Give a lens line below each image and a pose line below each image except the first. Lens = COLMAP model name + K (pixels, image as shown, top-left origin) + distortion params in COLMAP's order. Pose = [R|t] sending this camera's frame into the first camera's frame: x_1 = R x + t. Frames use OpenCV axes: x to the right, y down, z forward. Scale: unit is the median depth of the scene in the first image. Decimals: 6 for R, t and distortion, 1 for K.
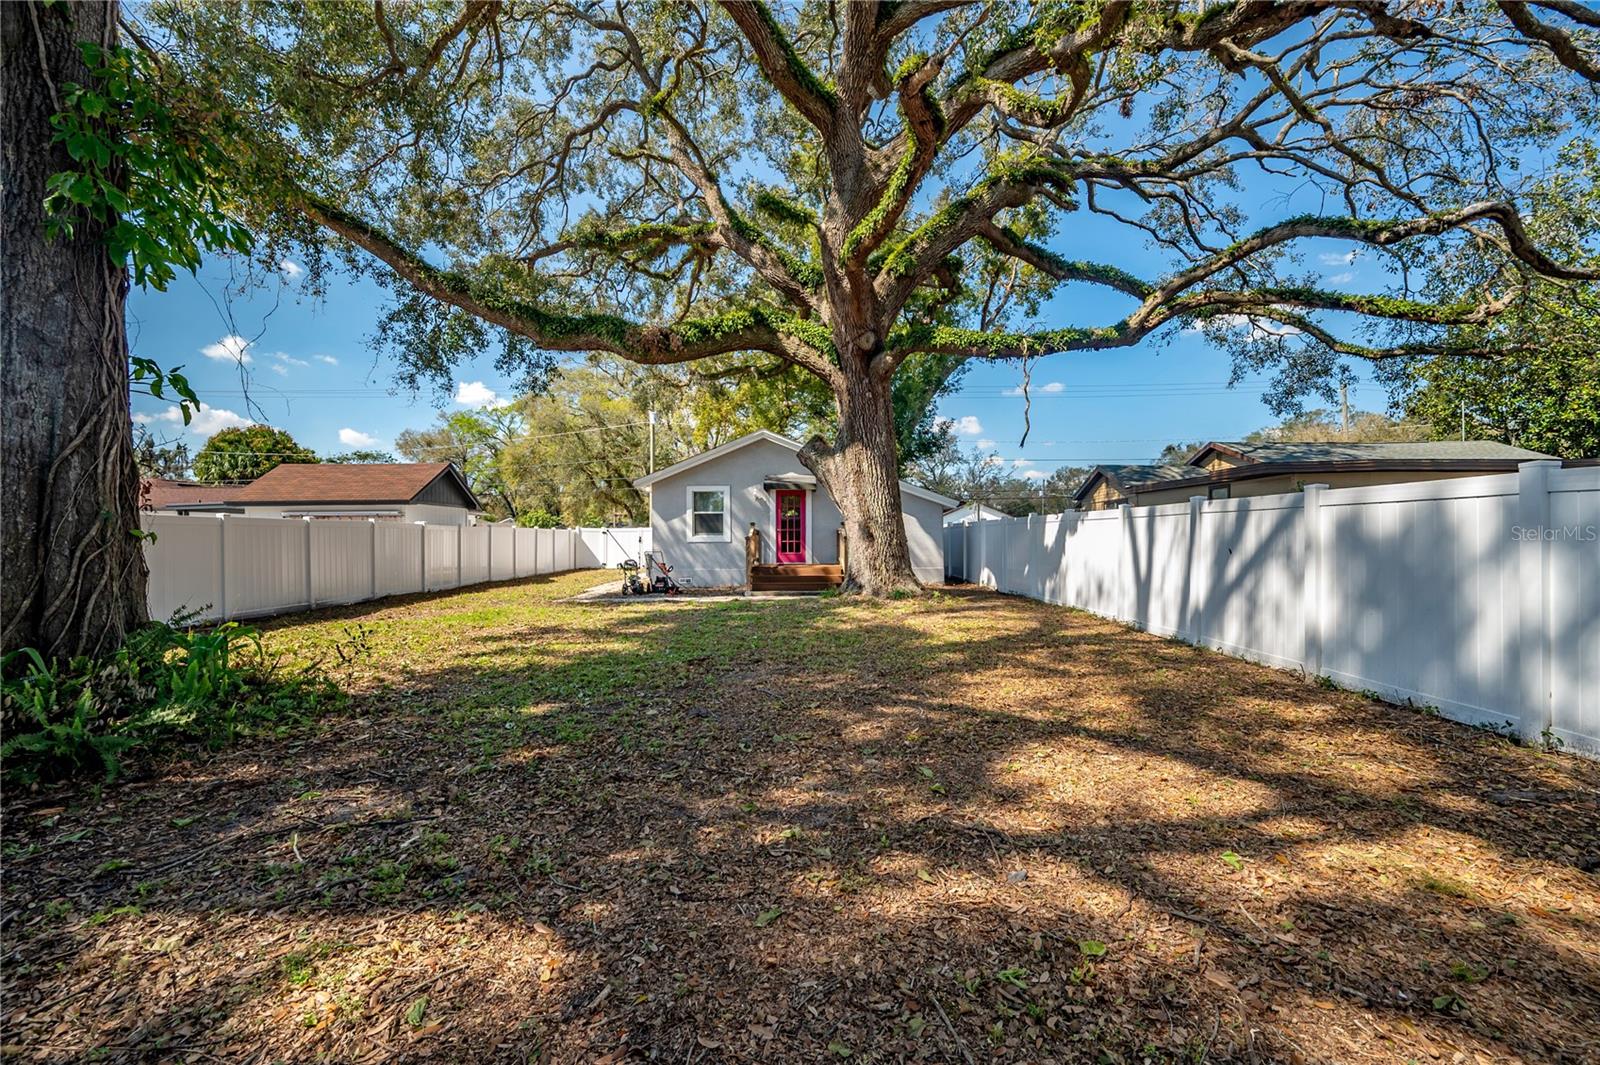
lens RADIAL K [[631.0, 0, 803.6], [0, 631.0, 537.1], [0, 0, 1]] dist [0.000654, -0.000191]
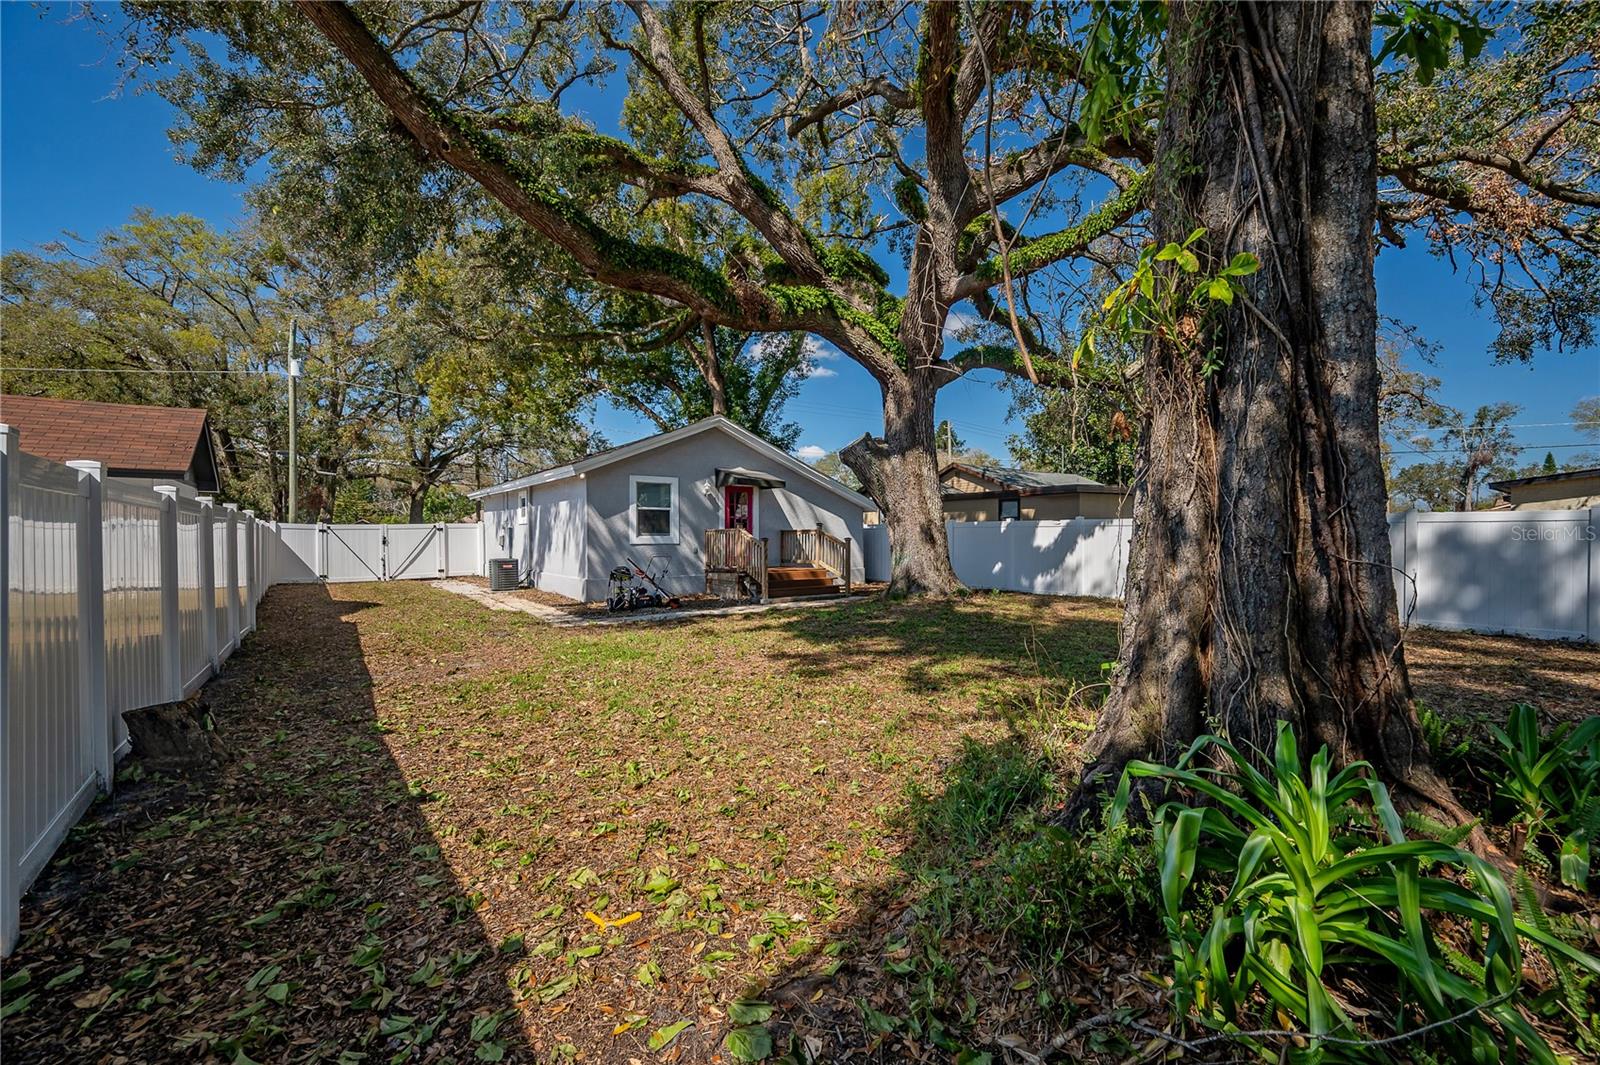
lens RADIAL K [[631.0, 0, 803.6], [0, 631.0, 537.1], [0, 0, 1]] dist [0.000654, -0.000191]
pose [[0.805101, -0.001467, 0.593136, -0.545464], [-0.001798, 0.999986, 0.004914, -0.007027], [-0.593135, -0.005022, 0.805088, 0.241432]]
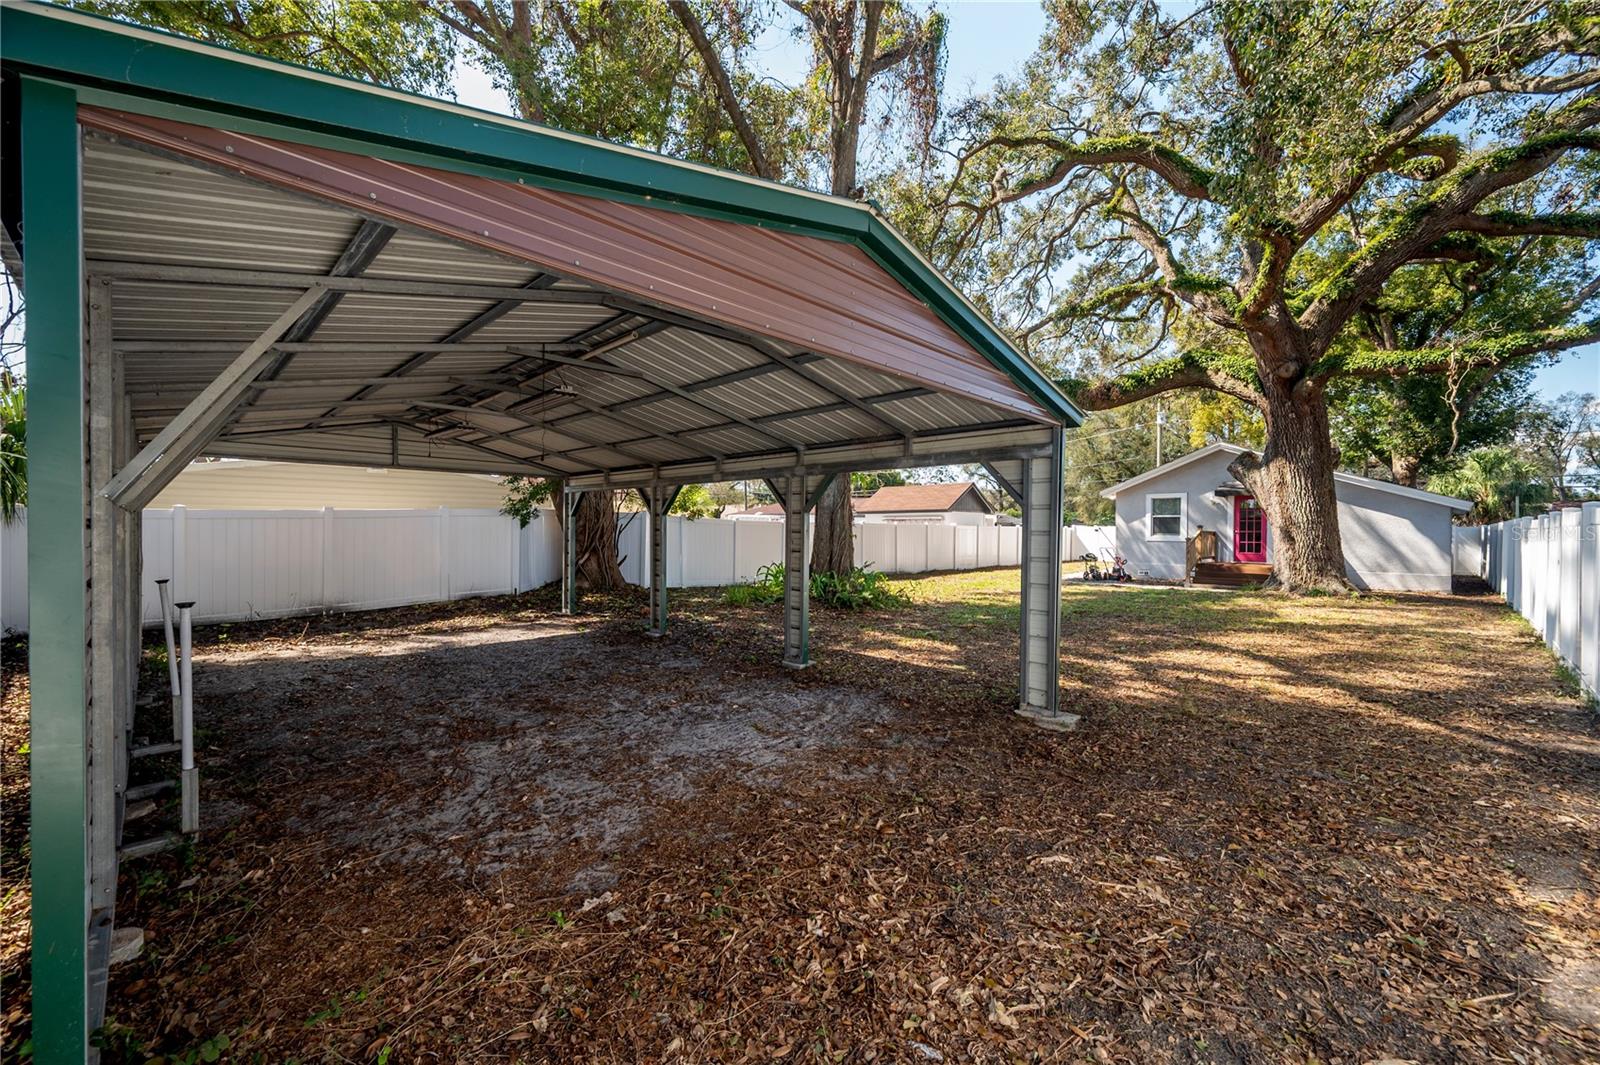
lens RADIAL K [[631.0, 0, 803.6], [0, 631.0, 537.1], [0, 0, 1]] dist [0.000654, -0.000191]
pose [[0.697195, 0.016952, -0.716681, 0.250800], [-0.009391, 0.999851, 0.014514, -0.011441], [0.716820, -0.003388, 0.697250, -0.346456]]
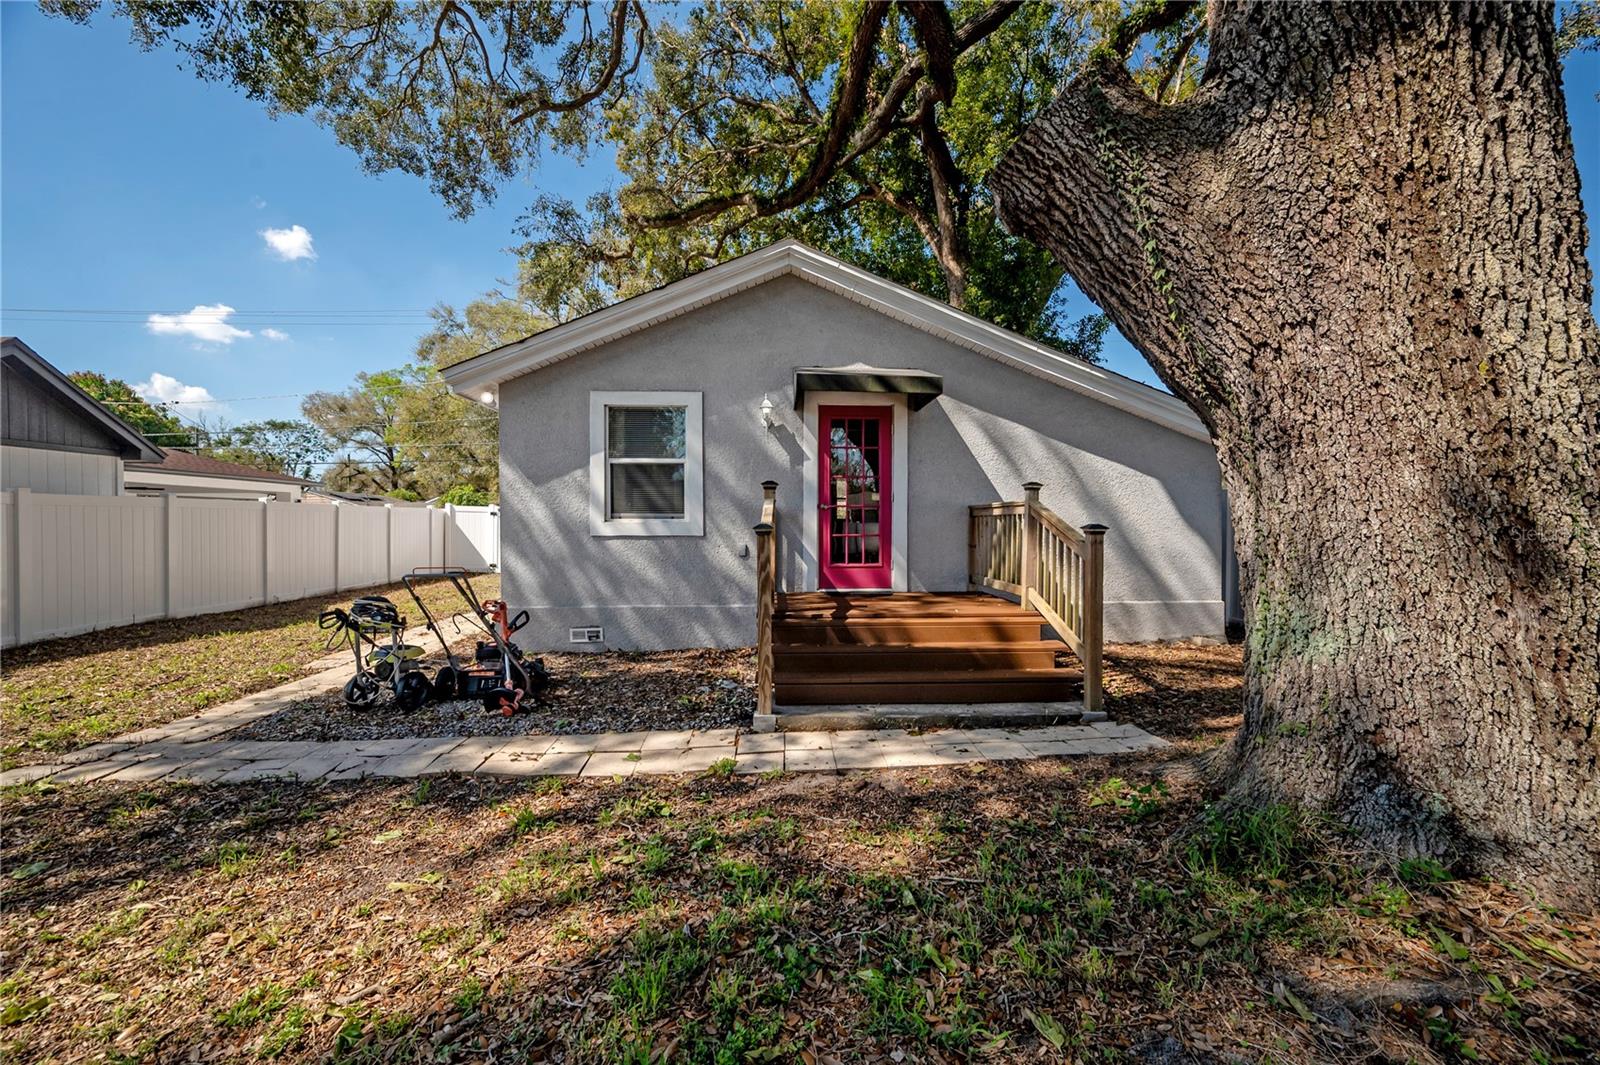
lens RADIAL K [[639.9, 0, 796.0], [0, 639.9, 524.9], [0, 0, 1]] dist [0.001081, -0.000062]
pose [[0.999477, 0.007170, 0.031530, -0.078968], [-0.007275, 0.999968, 0.003208, -0.001813], [-0.031506, -0.003435, 0.999498, 0.676354]]
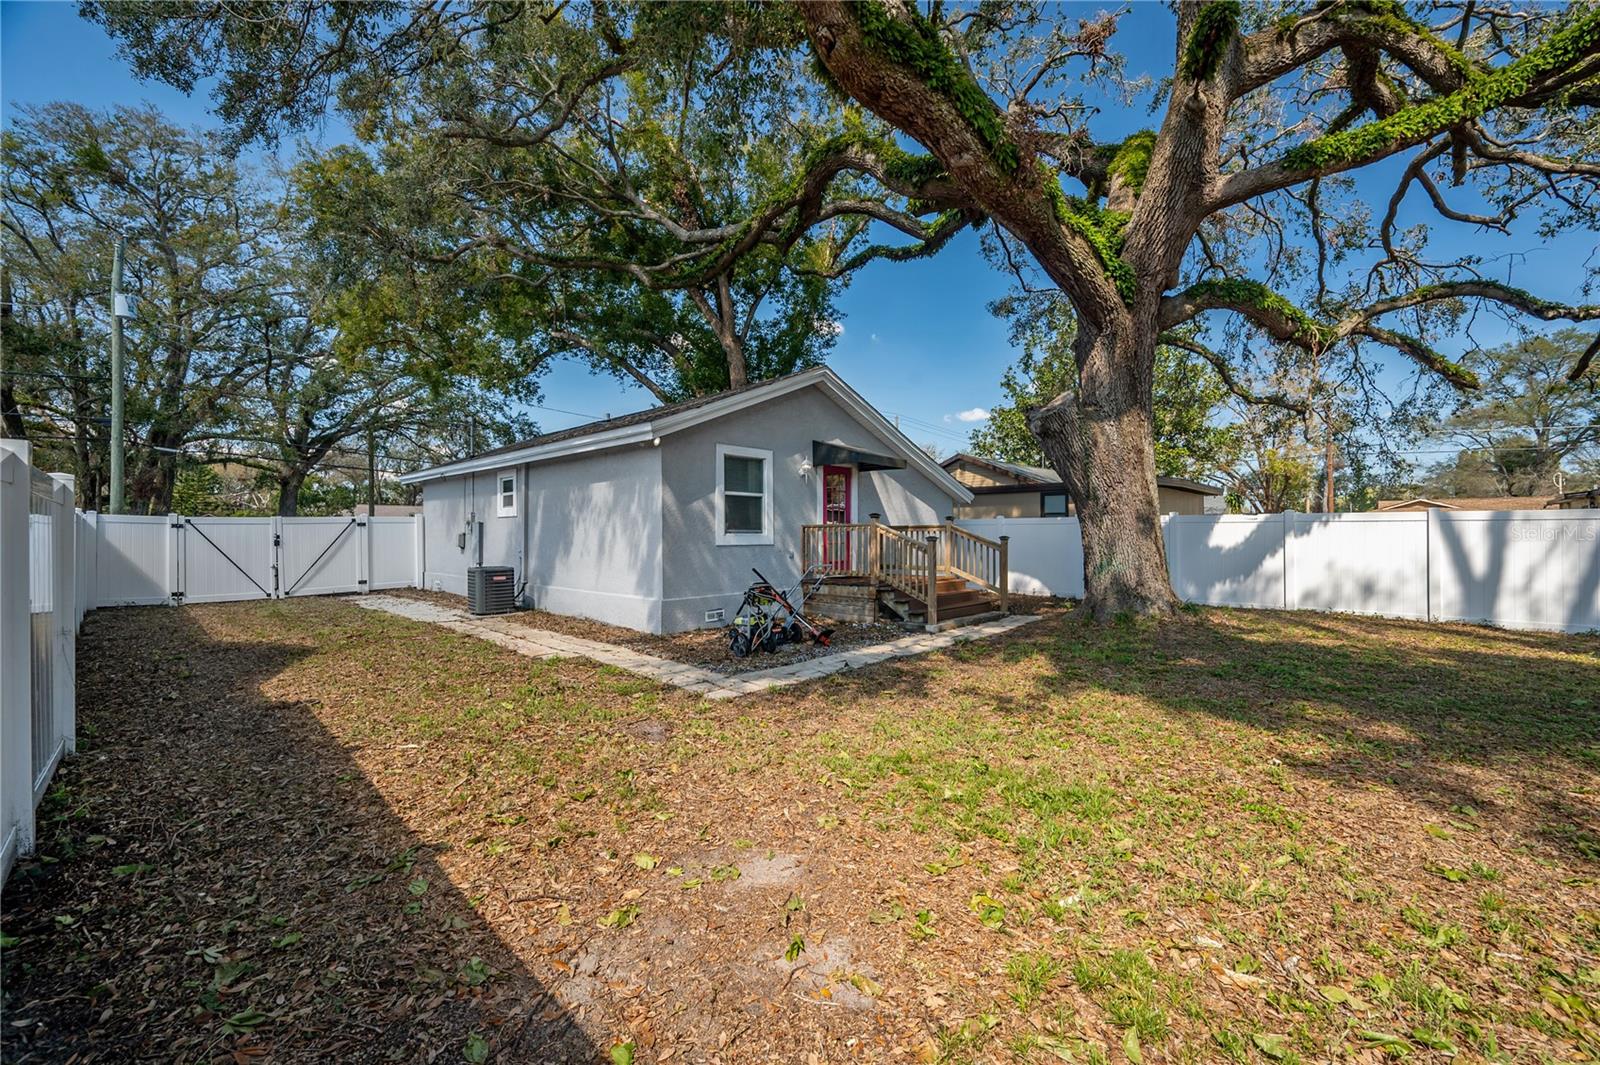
lens RADIAL K [[620.5, 0, 801.0], [0, 620.5, 525.8], [0, 0, 1]] dist [-0.000967, 0.000362]
pose [[0.695900, 0.009356, 0.718077, -0.584582], [-0.002516, 0.999941, -0.010591, -0.004813], [-0.718134, 0.005563, 0.695883, 0.640814]]
